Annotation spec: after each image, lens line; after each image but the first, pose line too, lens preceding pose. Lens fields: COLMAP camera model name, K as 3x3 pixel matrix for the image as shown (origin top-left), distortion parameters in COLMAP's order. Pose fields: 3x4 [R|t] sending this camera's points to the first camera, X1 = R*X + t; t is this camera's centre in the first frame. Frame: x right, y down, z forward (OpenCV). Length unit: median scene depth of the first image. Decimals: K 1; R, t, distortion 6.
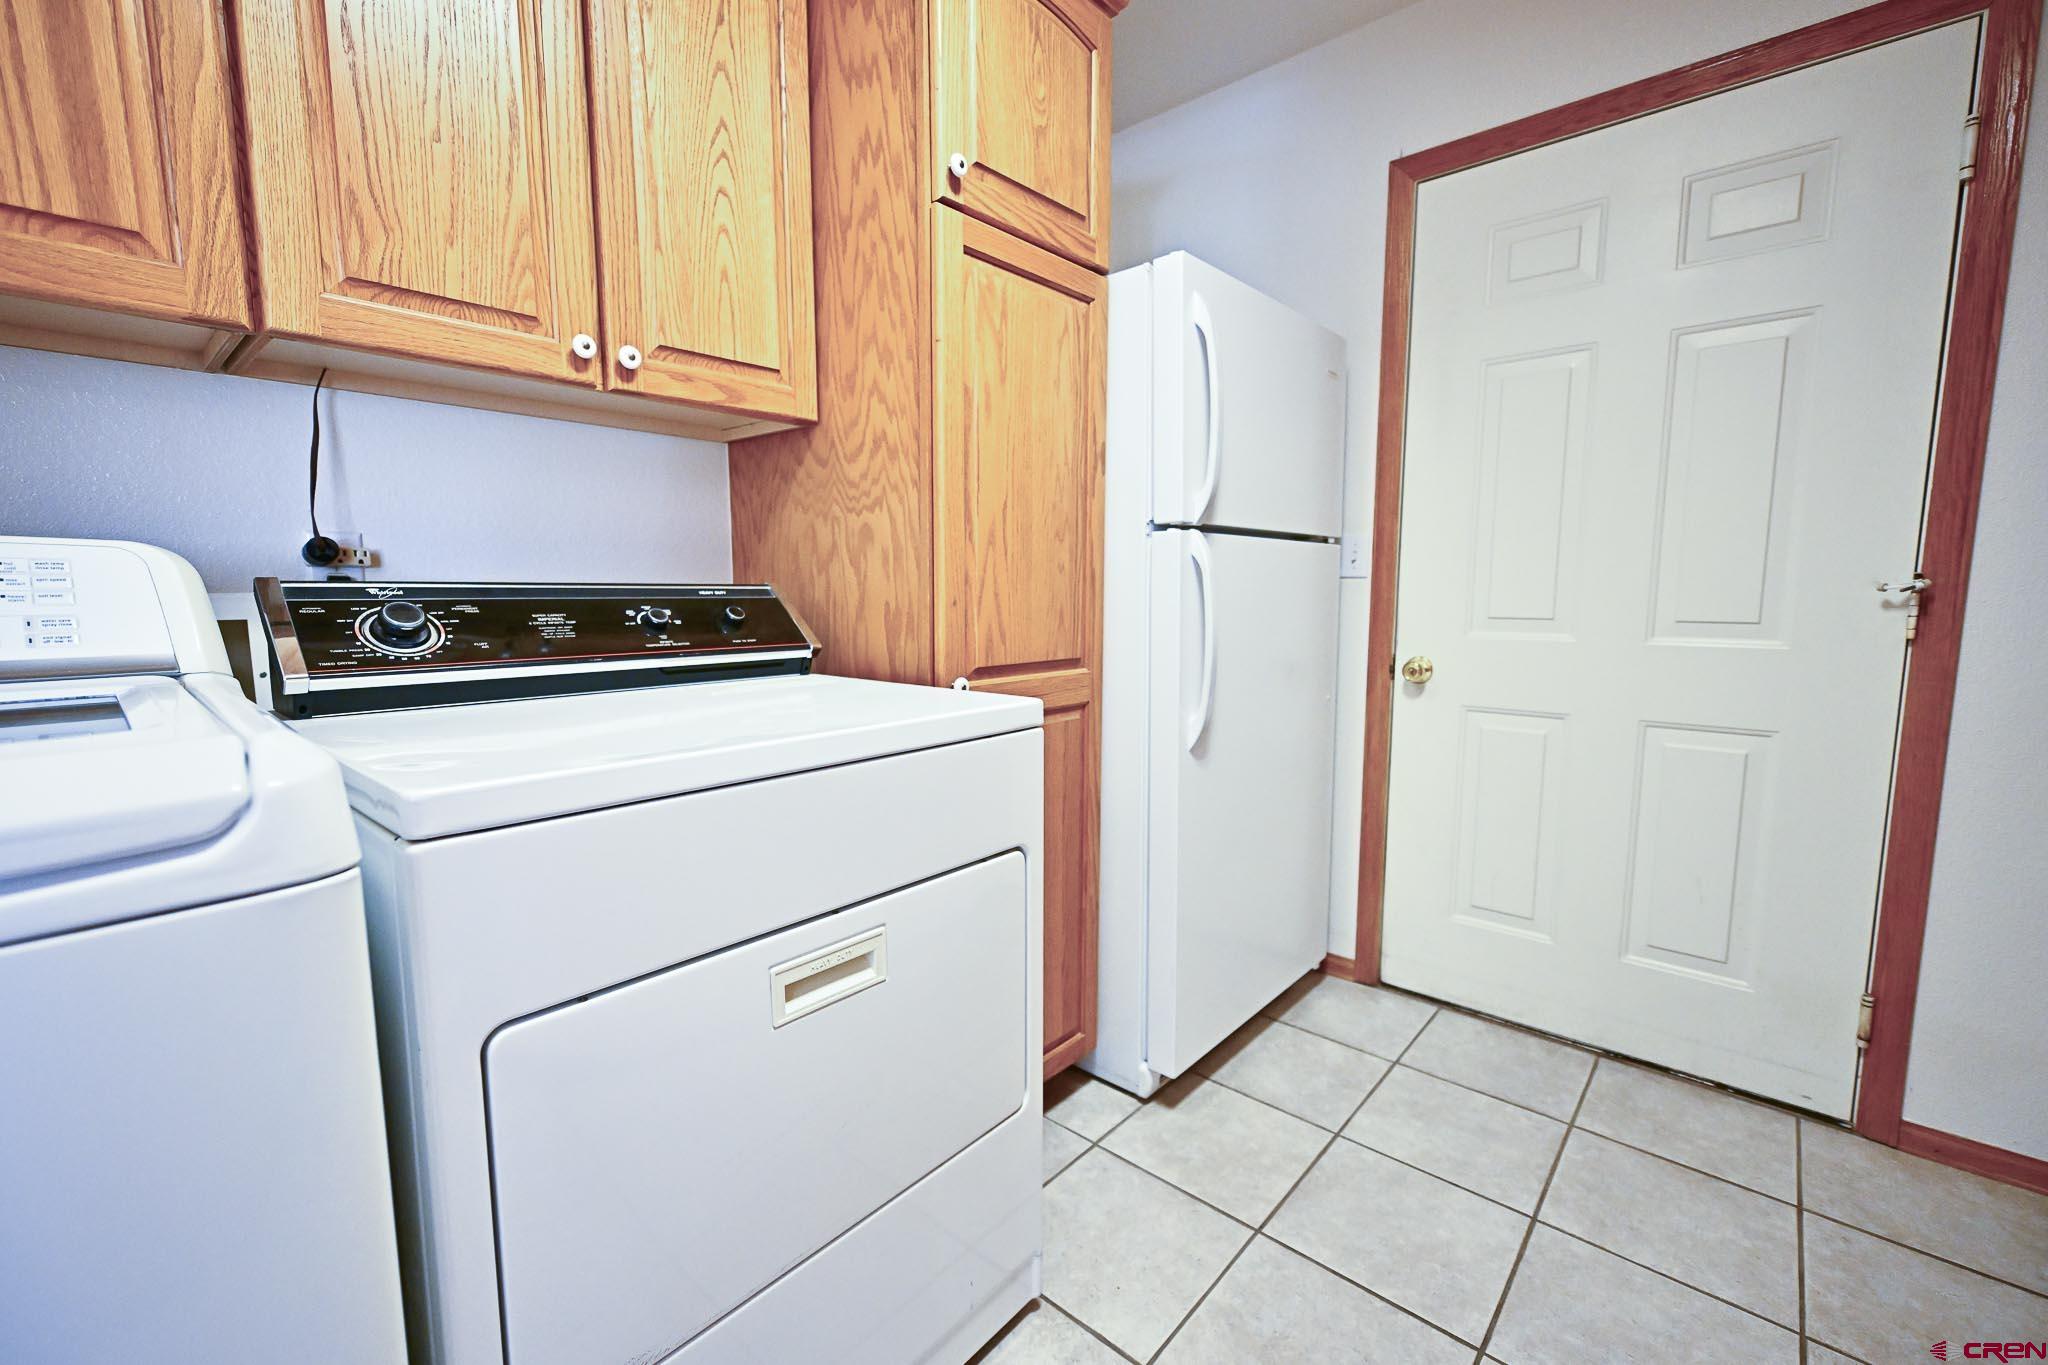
lens RADIAL K [[819.5, 0, 1045.1], [0, 819.5, 682.7], [0, 0, 1]] dist [0.000555, -0.001080]
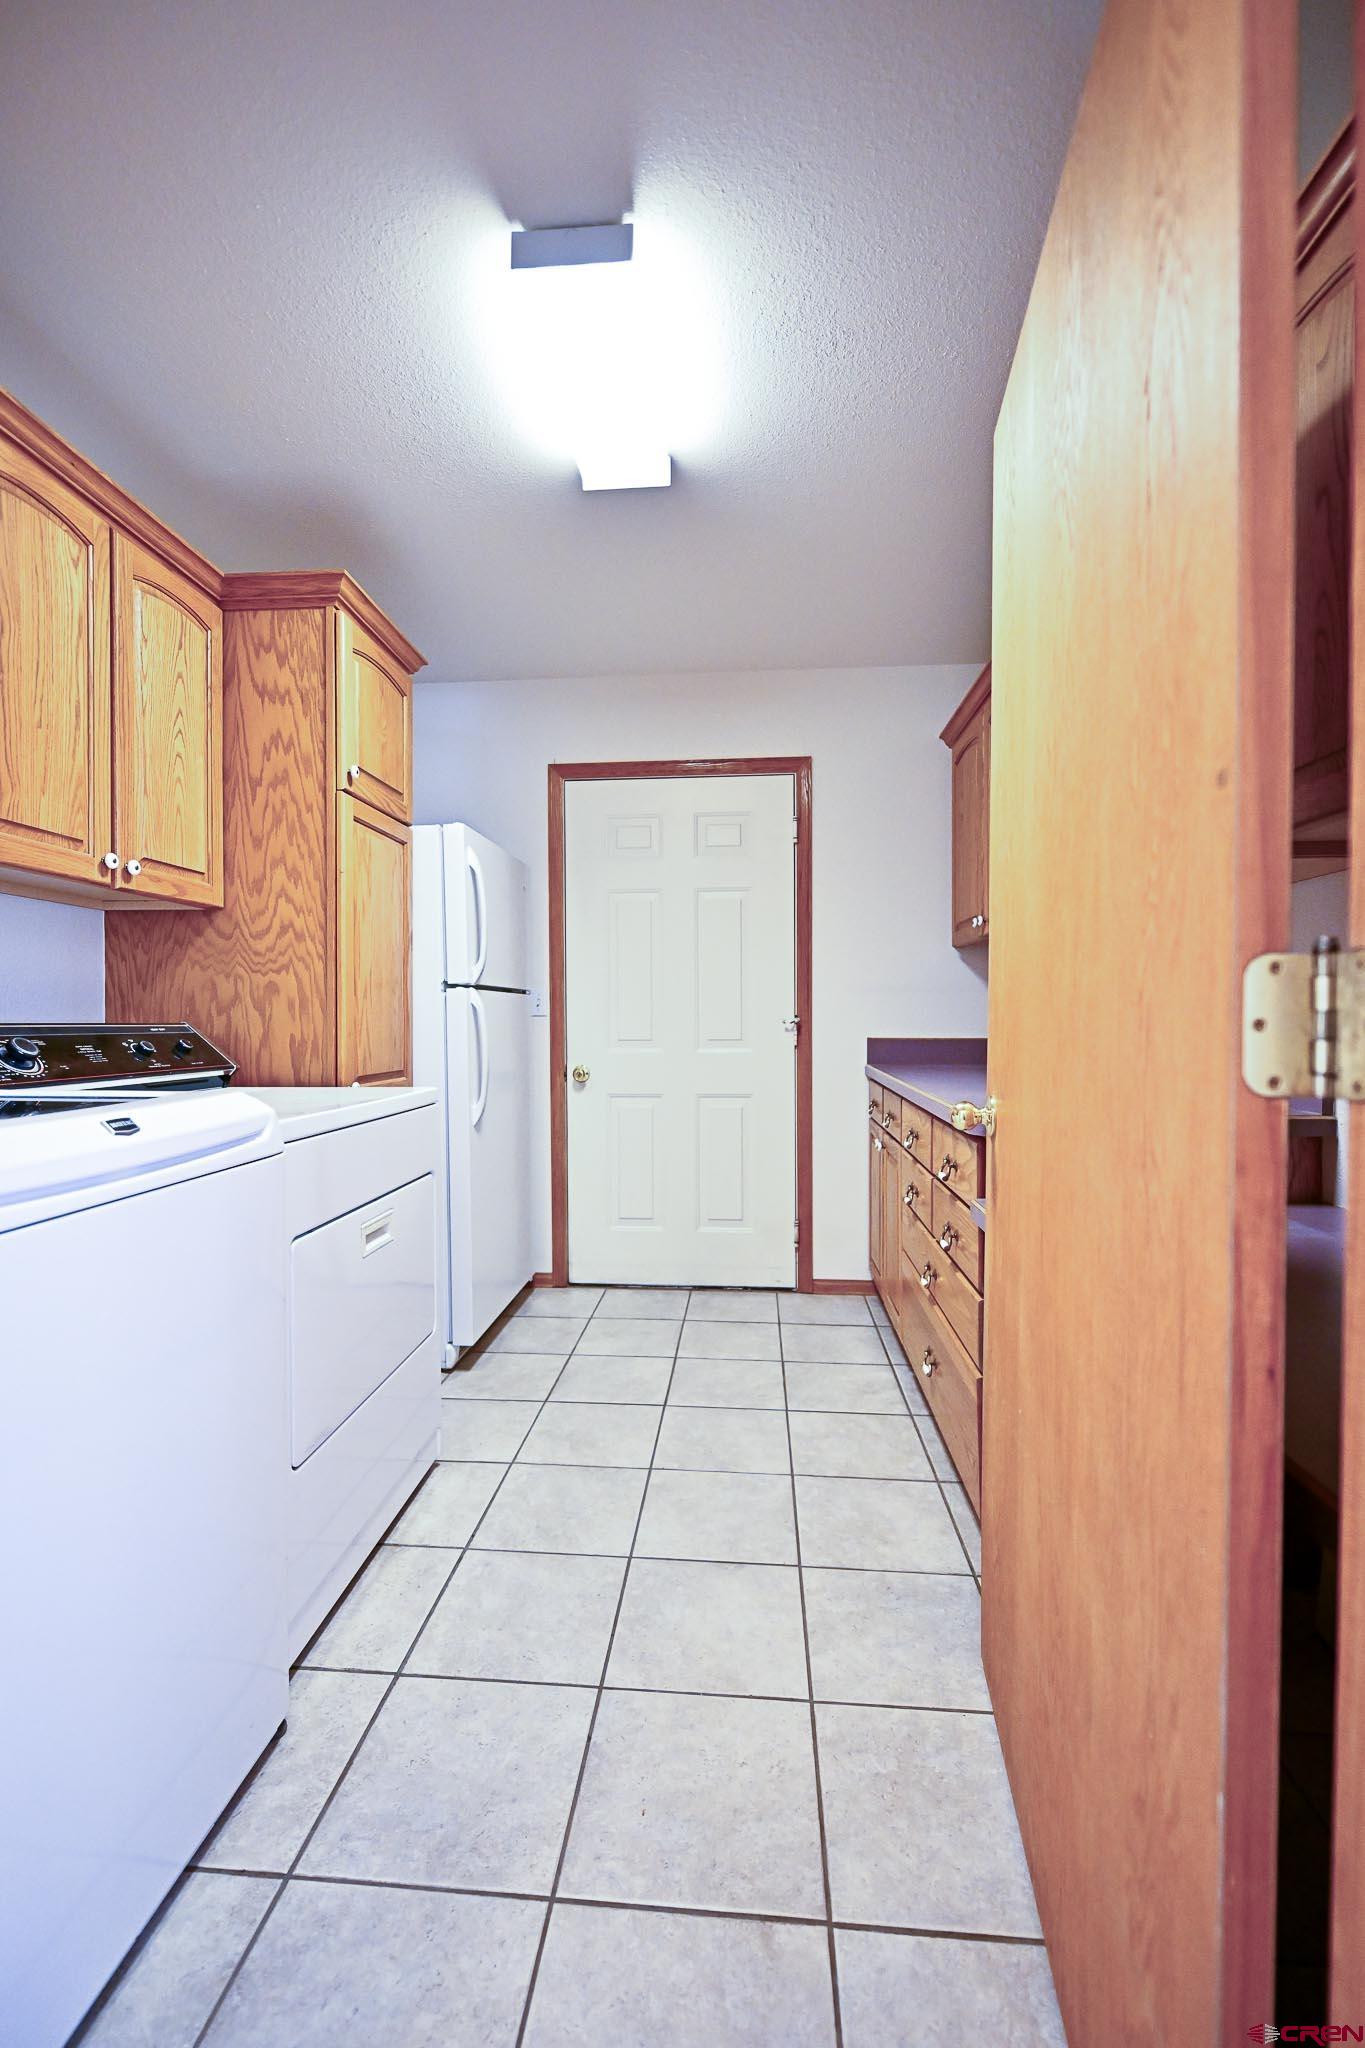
lens RADIAL K [[819.5, 0, 683.3], [0, 819.5, 1023.5], [0, 0, 1]] dist [0.000555, -0.001080]
pose [[0.799035, -0.005647, 0.601257, -0.478193], [0.072867, 0.993495, -0.087505, 0.057327], [-0.596852, 0.113731, 0.794250, -0.548241]]
